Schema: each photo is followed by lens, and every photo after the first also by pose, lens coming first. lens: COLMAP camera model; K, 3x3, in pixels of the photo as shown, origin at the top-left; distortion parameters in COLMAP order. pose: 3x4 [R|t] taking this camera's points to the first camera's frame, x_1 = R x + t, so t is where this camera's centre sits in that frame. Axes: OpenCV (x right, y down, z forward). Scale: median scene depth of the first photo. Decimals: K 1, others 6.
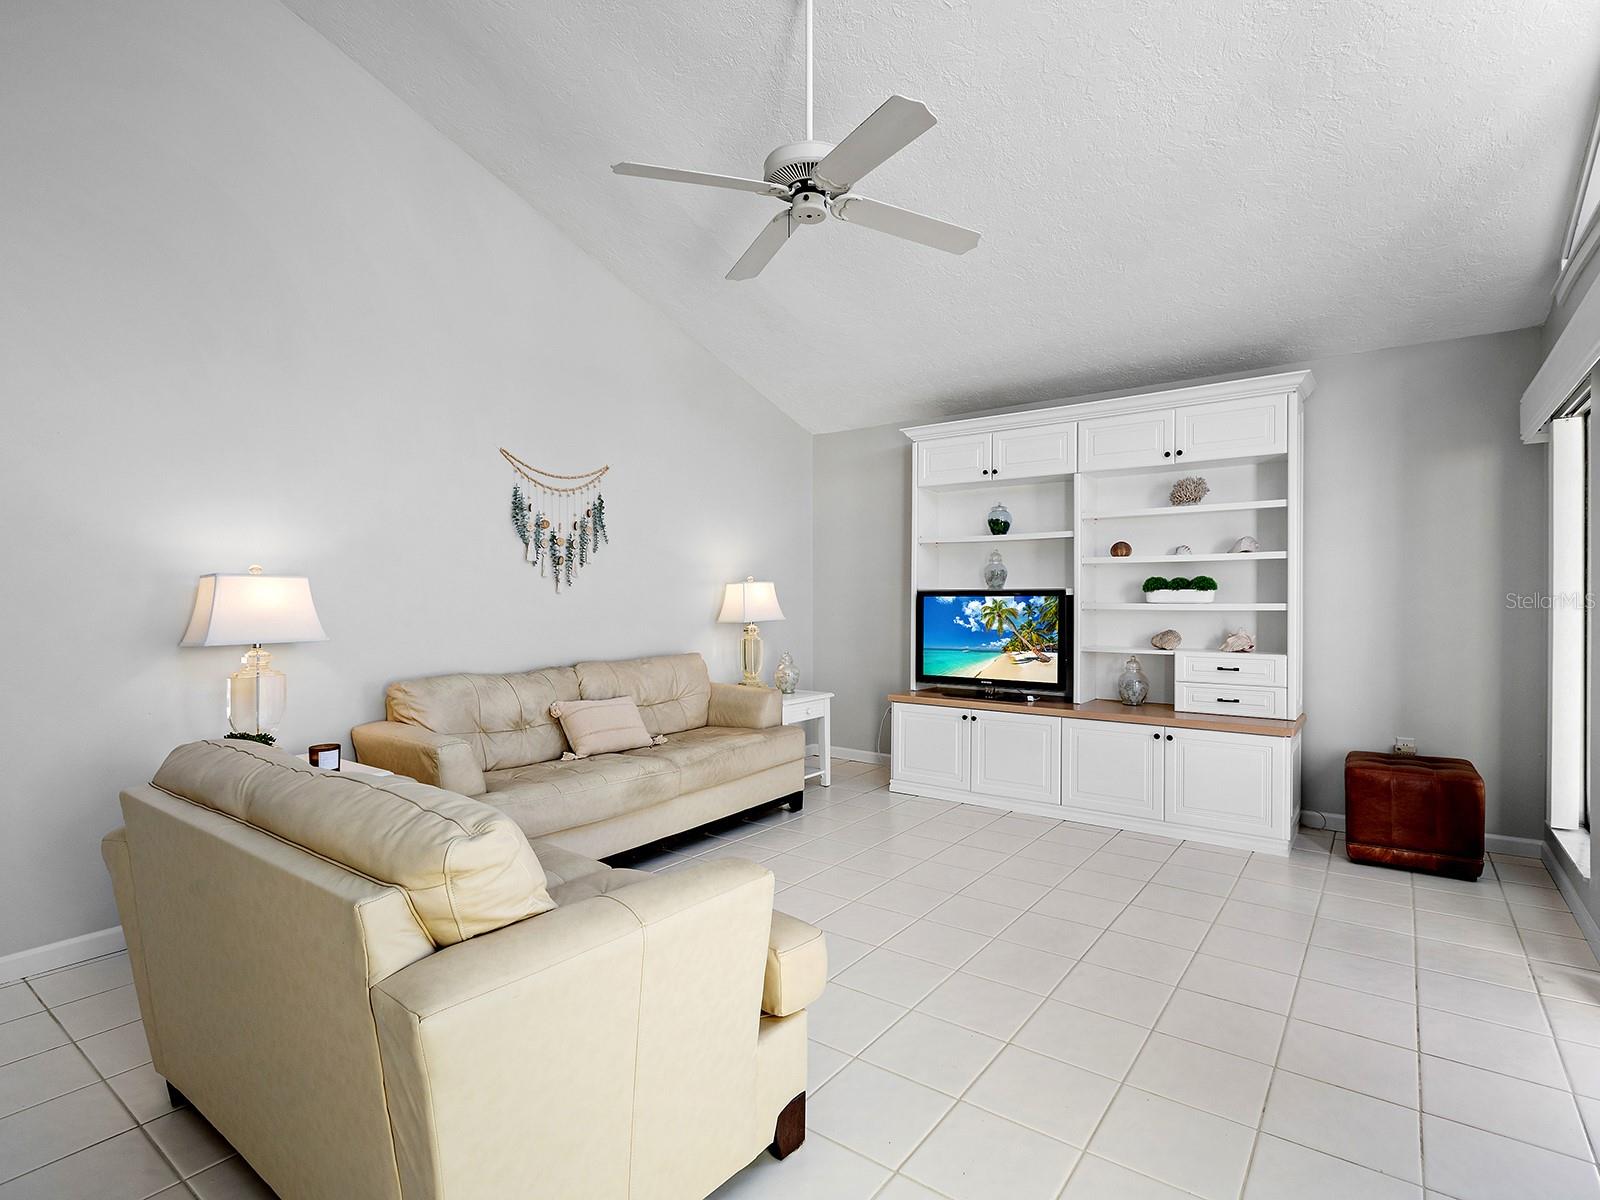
lens RADIAL K [[815.6, 0, 810.8], [0, 815.6, 598.7], [0, 0, 1]] dist [0.001479, -0.000863]
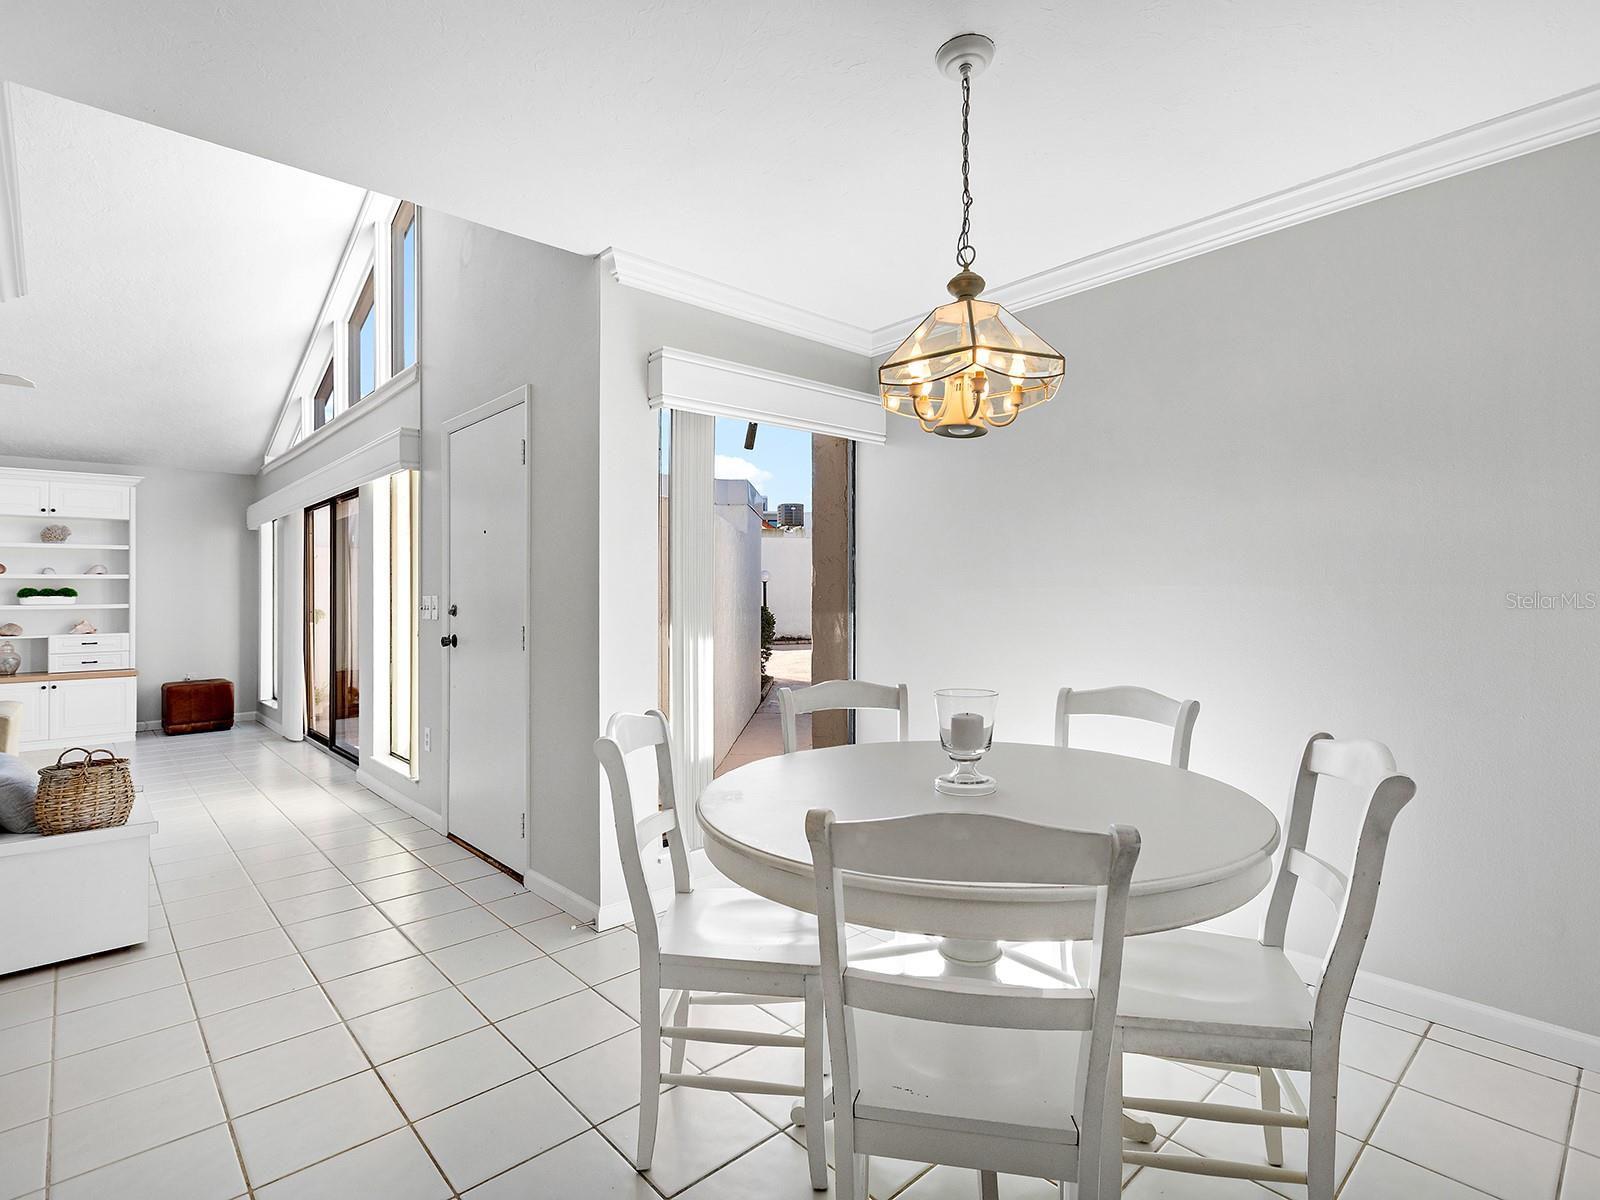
lens RADIAL K [[815.6, 0, 809.0], [0, 815.6, 587.3], [0, 0, 1]] dist [0.001479, -0.000863]
pose [[0.220986, 0.010327, 0.975222, -0.793478], [0.009455, 0.999874, -0.012730, 0.005855], [-0.975231, 0.012034, 0.220860, -0.808973]]
